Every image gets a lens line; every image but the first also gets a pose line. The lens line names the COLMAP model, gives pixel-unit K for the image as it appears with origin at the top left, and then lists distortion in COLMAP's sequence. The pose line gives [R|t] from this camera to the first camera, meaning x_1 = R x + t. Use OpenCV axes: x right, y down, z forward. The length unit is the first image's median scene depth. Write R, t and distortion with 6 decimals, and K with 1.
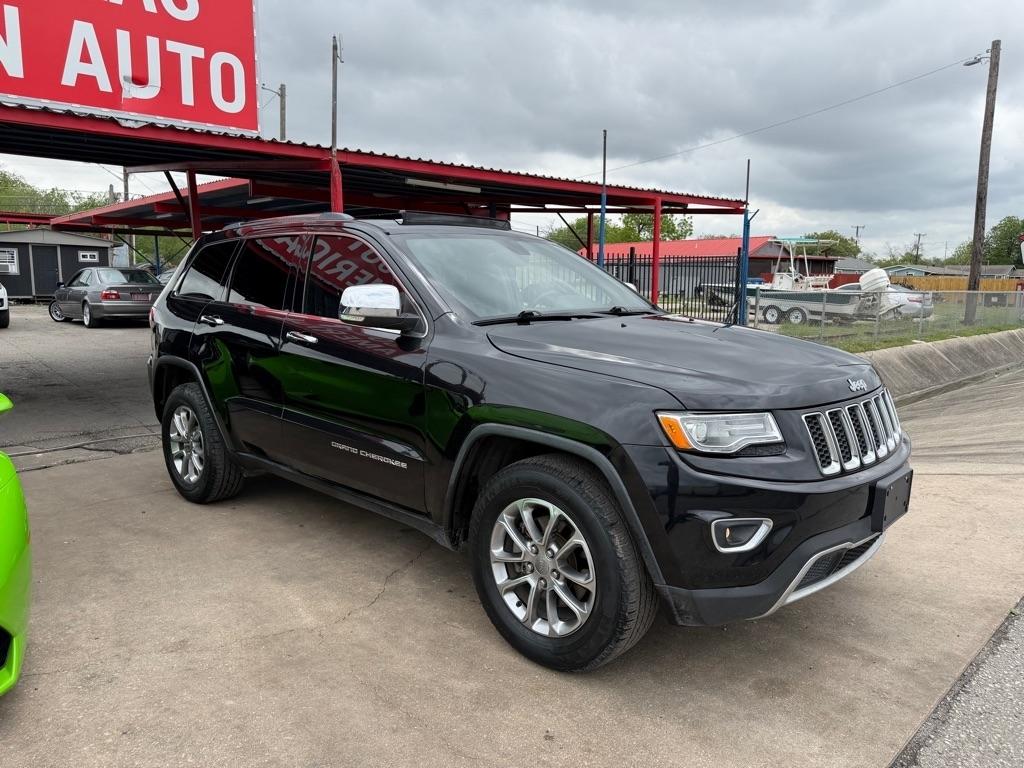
lens RADIAL K [[727.3, 0, 513.5], [0, 727.3, 381.0], [0, 0, 1]] dist [0.022225, -0.029909]
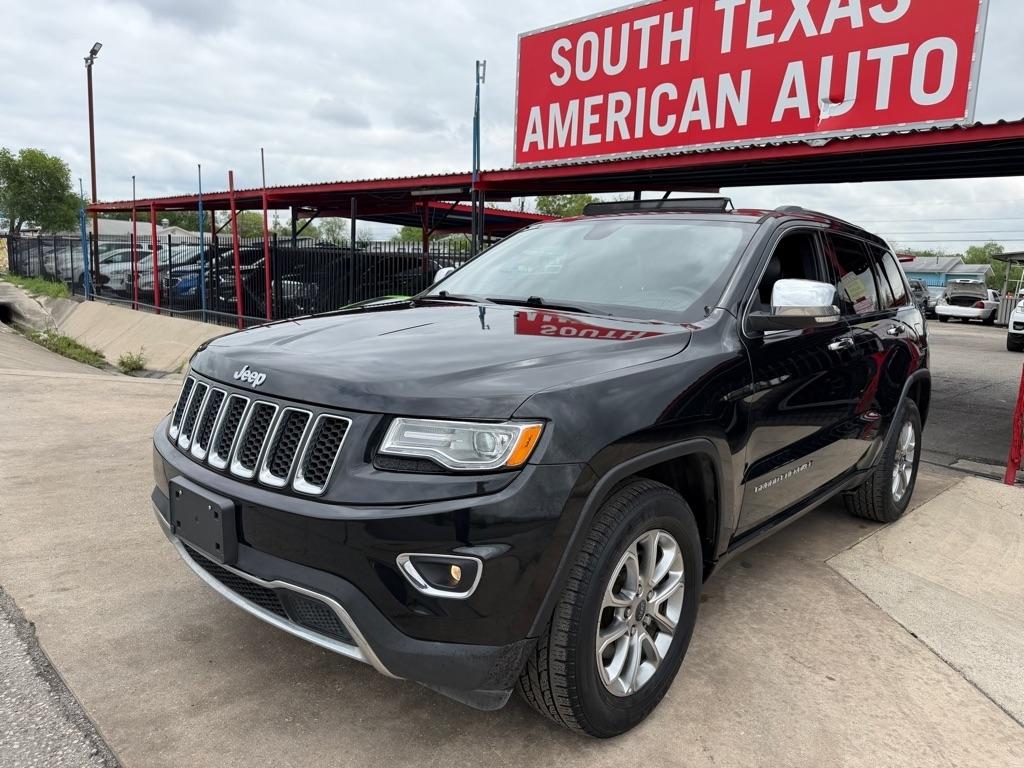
lens RADIAL K [[727.3, 0, 517.1], [0, 727.3, 386.6], [0, 0, 1]] dist [0.022225, -0.029909]
pose [[0.023913, 0.145340, -0.989093, 0.717979], [-0.188236, 0.972334, 0.138326, -0.083783], [0.981833, 0.182875, 0.050610, 0.709557]]
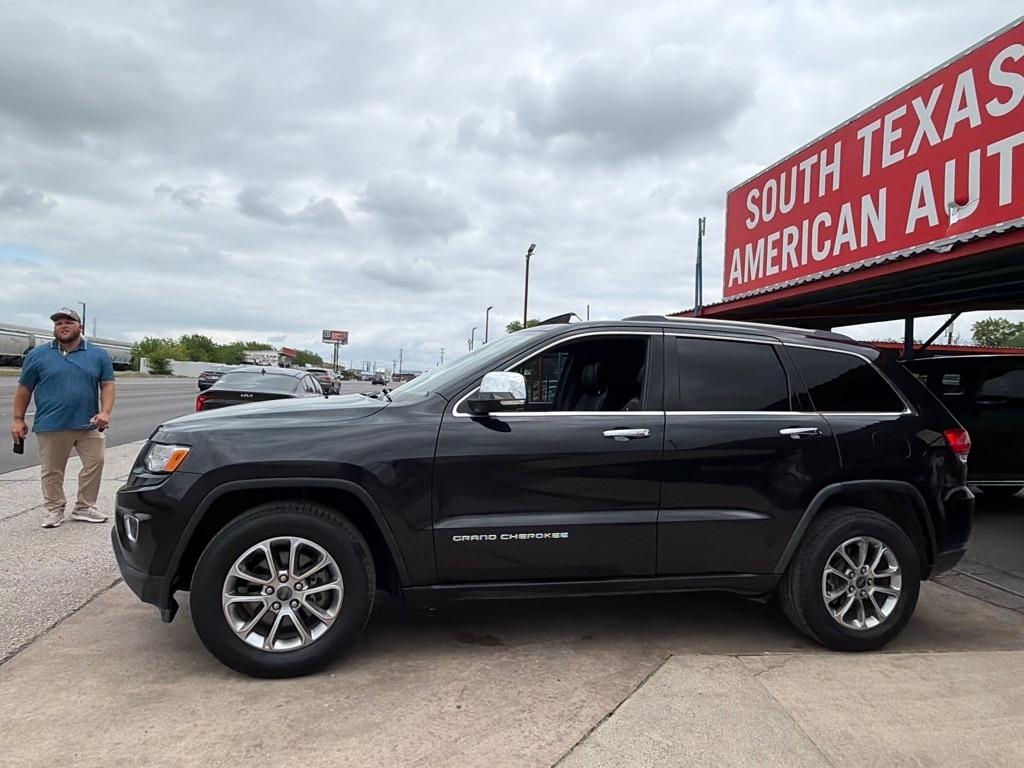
lens RADIAL K [[645.4, 0, 518.1], [0, 645.4, 390.8], [0, 0, 1]] dist [0.005750, -0.001199]
pose [[-0.563357, -0.032266, -0.825584, 0.658493], [-0.166956, 0.983069, 0.075505, -0.159511], [0.809169, 0.180373, -0.559205, 1.304762]]
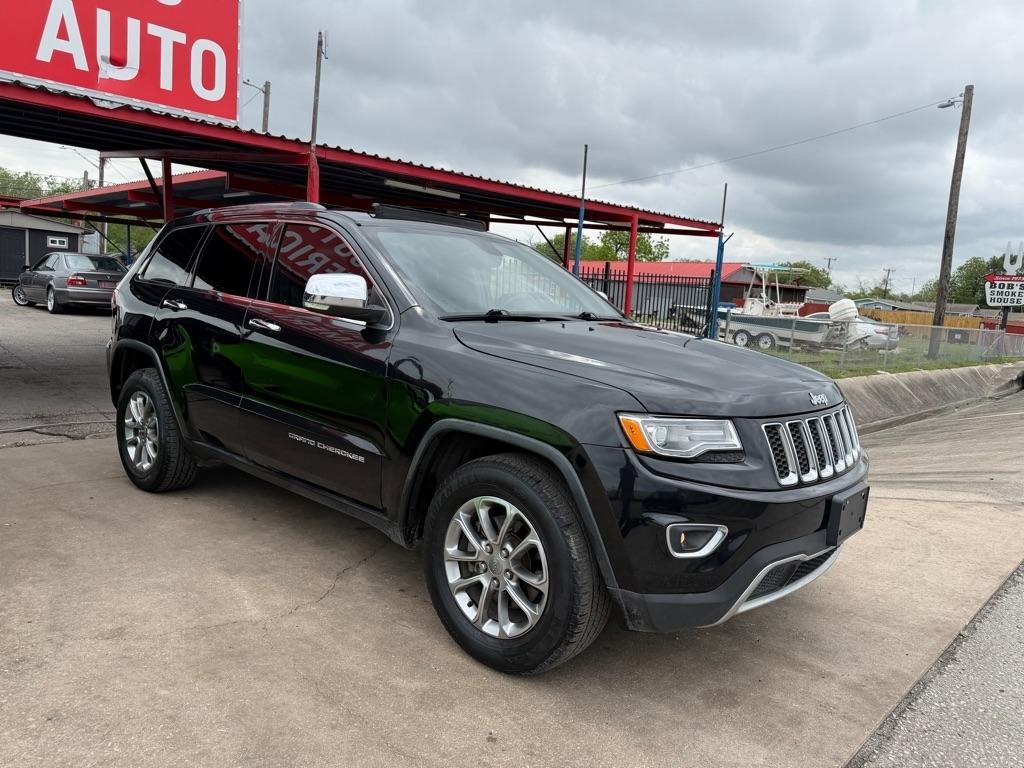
lens RADIAL K [[727.3, 0, 511.3], [0, 727.3, 378.6], [0, 0, 1]] dist [0.022225, -0.029909]
pose [[0.998005, 0.052256, 0.035421, 0.006887], [-0.051519, 0.998443, -0.021410, 0.012028], [-0.036485, 0.019542, 0.999143, 0.006100]]
